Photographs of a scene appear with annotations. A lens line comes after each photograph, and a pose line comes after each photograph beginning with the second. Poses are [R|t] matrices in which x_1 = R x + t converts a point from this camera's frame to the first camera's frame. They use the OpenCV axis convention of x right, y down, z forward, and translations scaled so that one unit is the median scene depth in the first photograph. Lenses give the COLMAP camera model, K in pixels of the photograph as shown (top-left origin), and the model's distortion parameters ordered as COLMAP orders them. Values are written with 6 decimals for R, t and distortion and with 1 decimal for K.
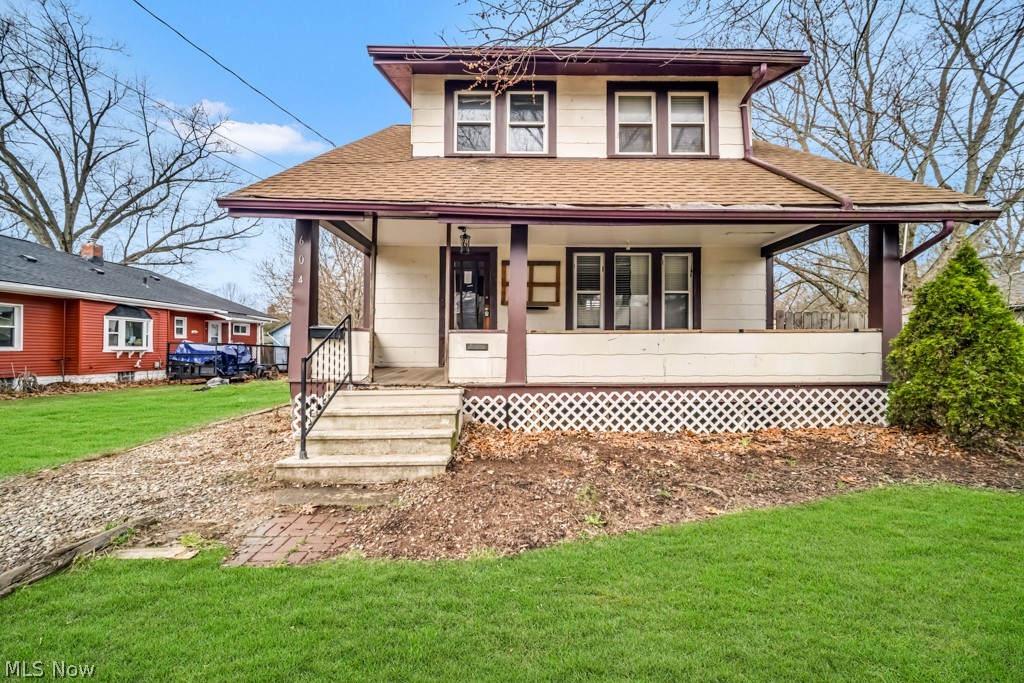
lens RADIAL K [[407.7, 0, 512.0], [0, 407.7, 341.5], [0, 0, 1]] dist [-0.000917, -0.000213]
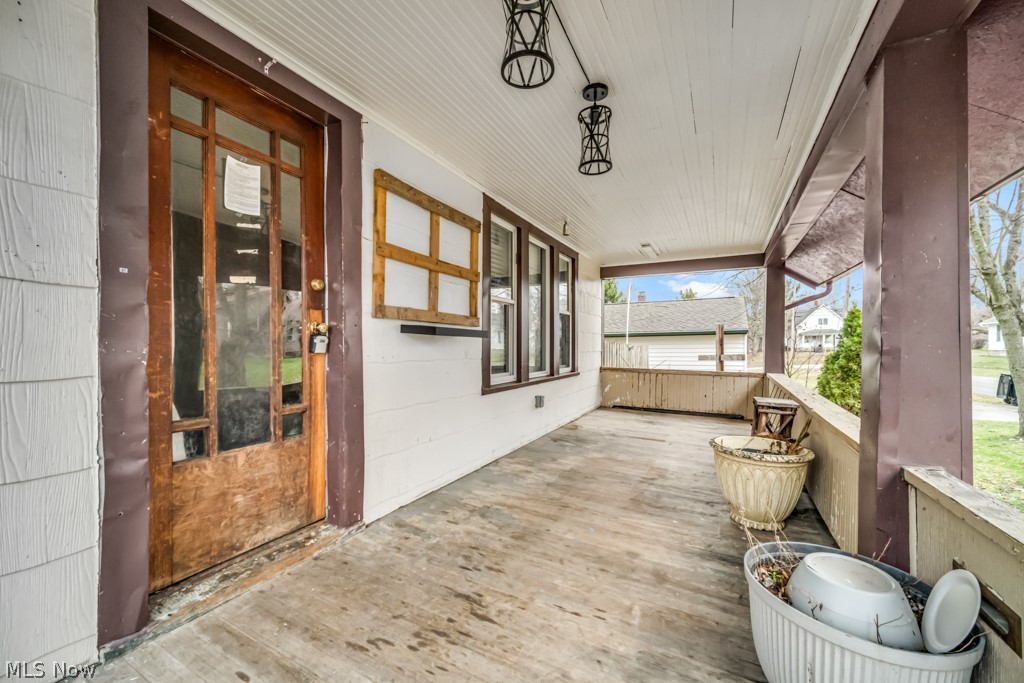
lens RADIAL K [[407.7, 0, 512.0], [0, 407.7, 341.5], [0, 0, 1]] dist [-0.000917, -0.000213]
pose [[0.476459, 0.001515, 0.879195, -0.319834], [-0.004907, 0.999988, 0.000936, -0.096205], [-0.879183, -0.004760, 0.476460, 1.016337]]
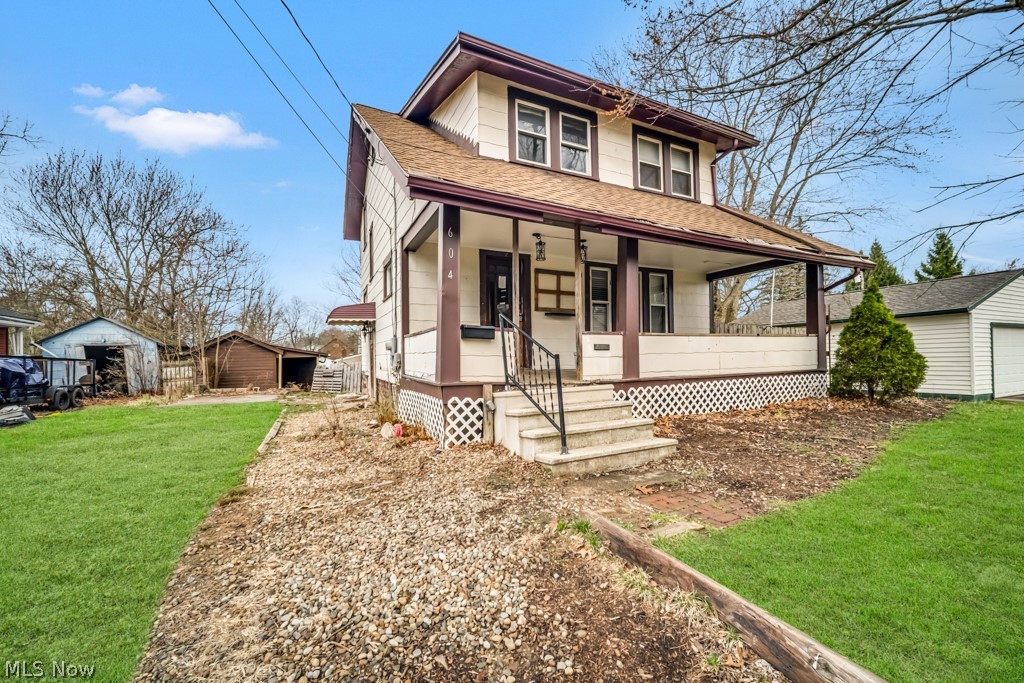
lens RADIAL K [[412.5, 0, 515.6], [0, 412.5, 354.0], [0, 0, 1]] dist [0.000348, 0.000027]
pose [[0.902327, -0.010749, 0.430919, -0.700586], [0.009992, 0.999942, 0.004020, 0.022371], [-0.430937, 0.000679, 0.902382, 0.083967]]
